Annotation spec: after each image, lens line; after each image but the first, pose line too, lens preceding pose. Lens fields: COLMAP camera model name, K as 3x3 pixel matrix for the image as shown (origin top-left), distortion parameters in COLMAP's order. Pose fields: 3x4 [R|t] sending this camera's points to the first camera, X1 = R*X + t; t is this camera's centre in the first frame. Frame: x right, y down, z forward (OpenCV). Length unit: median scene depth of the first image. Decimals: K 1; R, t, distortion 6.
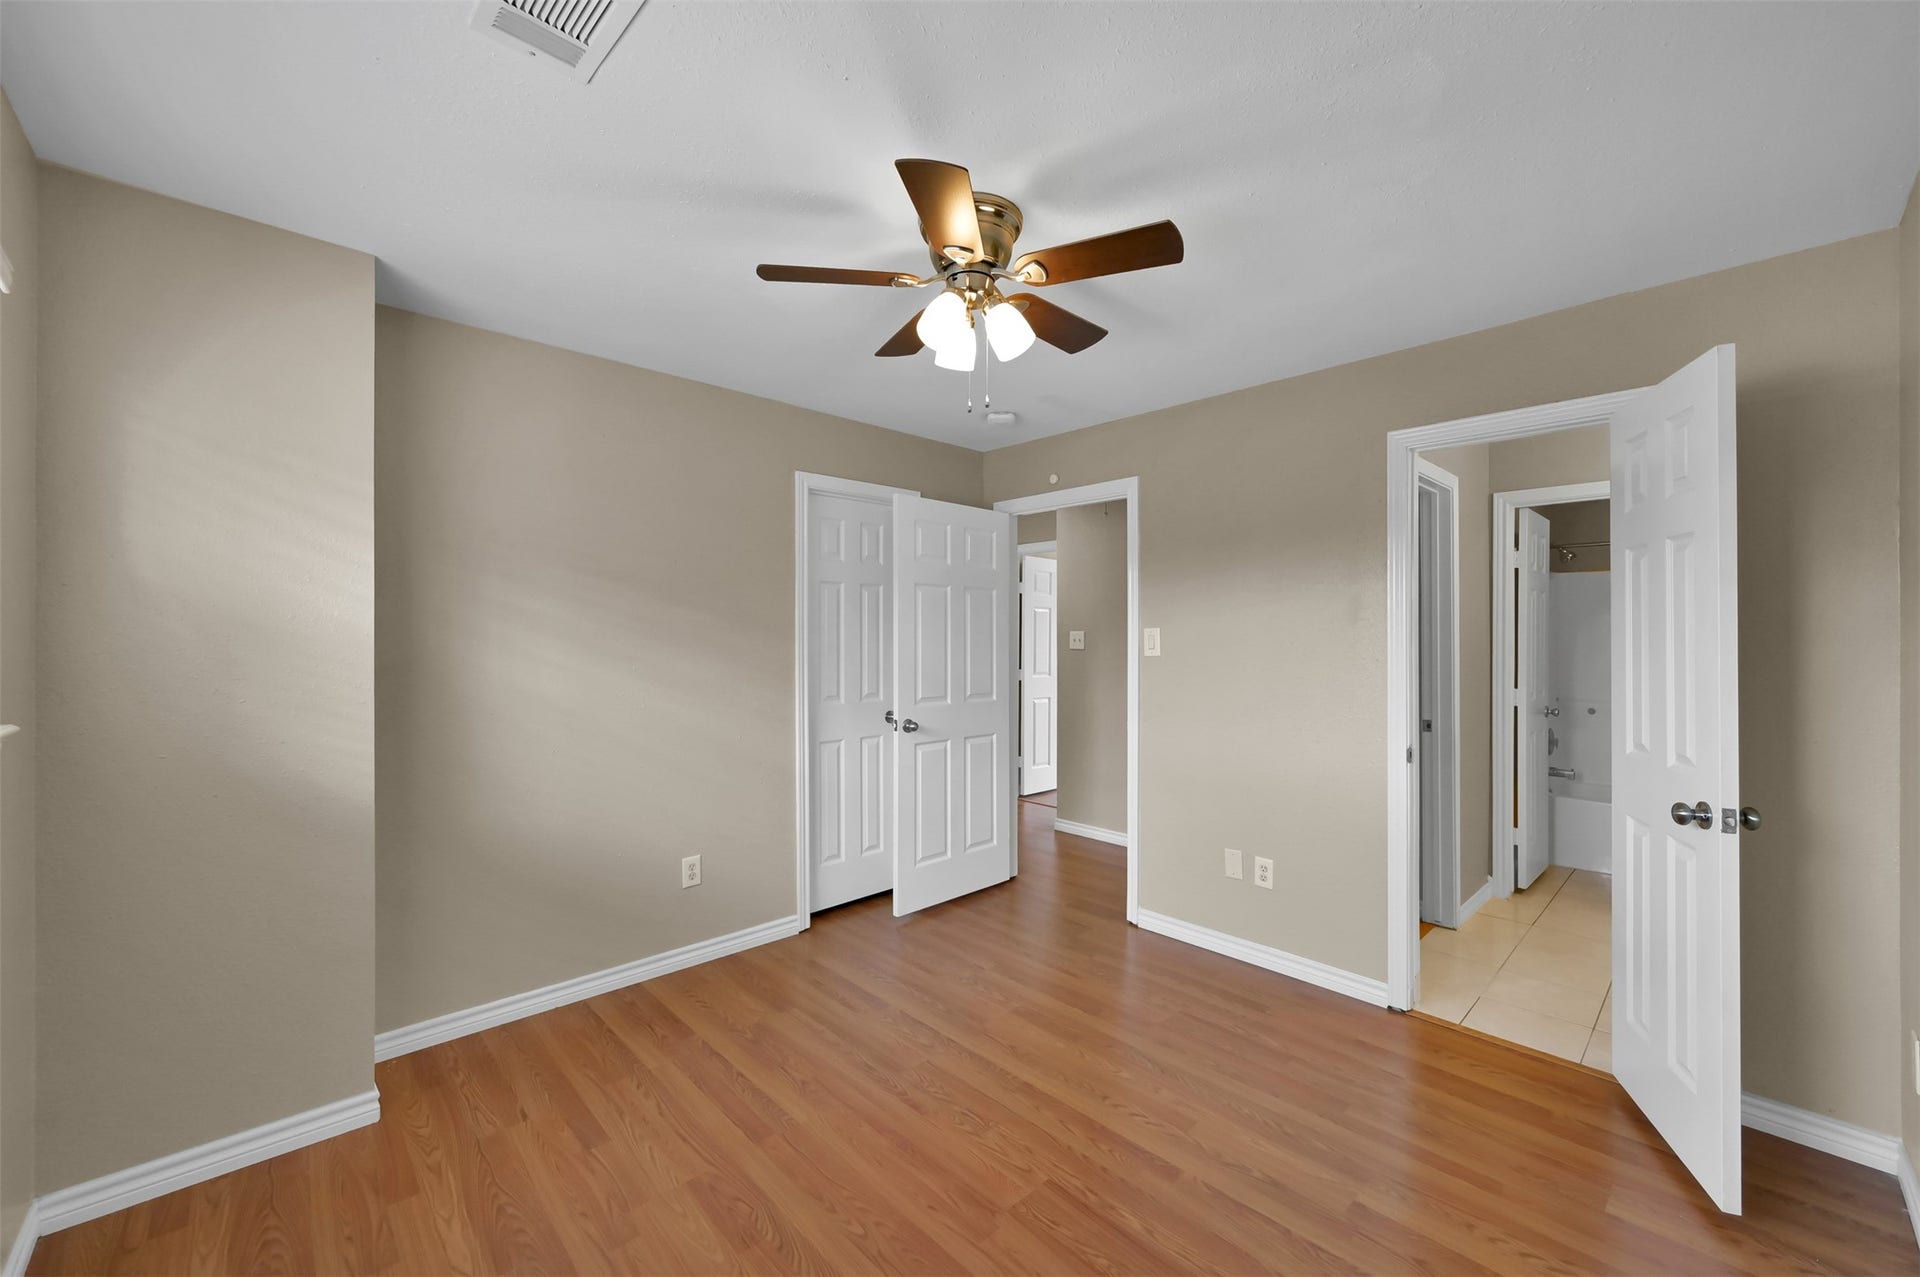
lens RADIAL K [[802.9, 0, 967.7], [0, 802.9, 628.0], [0, 0, 1]] dist [-0.000161, 0.000068]
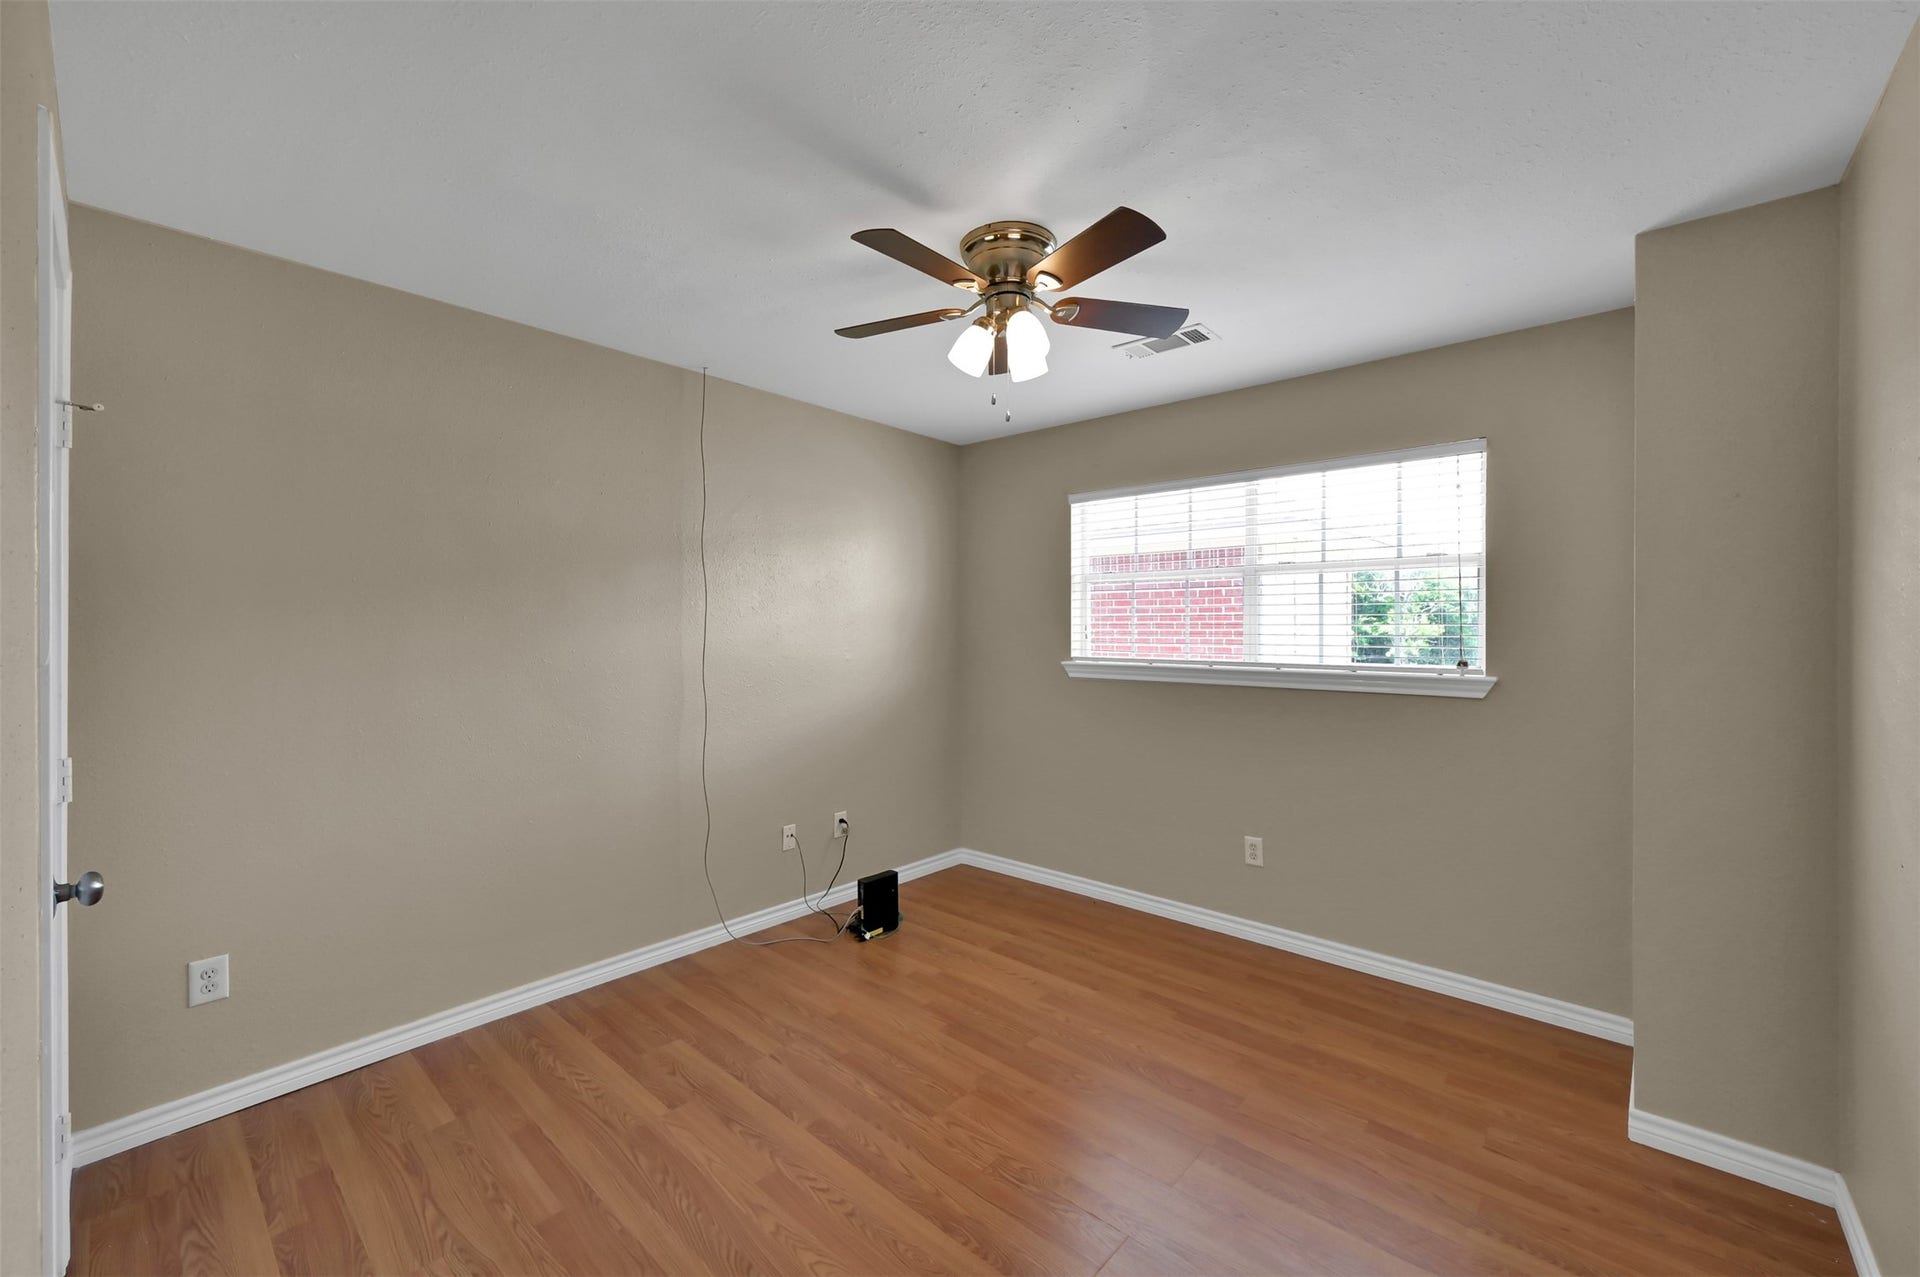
lens RADIAL K [[802.9, 0, 967.7], [0, 802.9, 628.0], [0, 0, 1]] dist [-0.000161, 0.000068]
pose [[-0.996804, -0.005265, -0.079718, 0.137447], [-0.004939, 0.999979, -0.004281, 0.014868], [0.079739, -0.003874, -0.996808, 2.017877]]
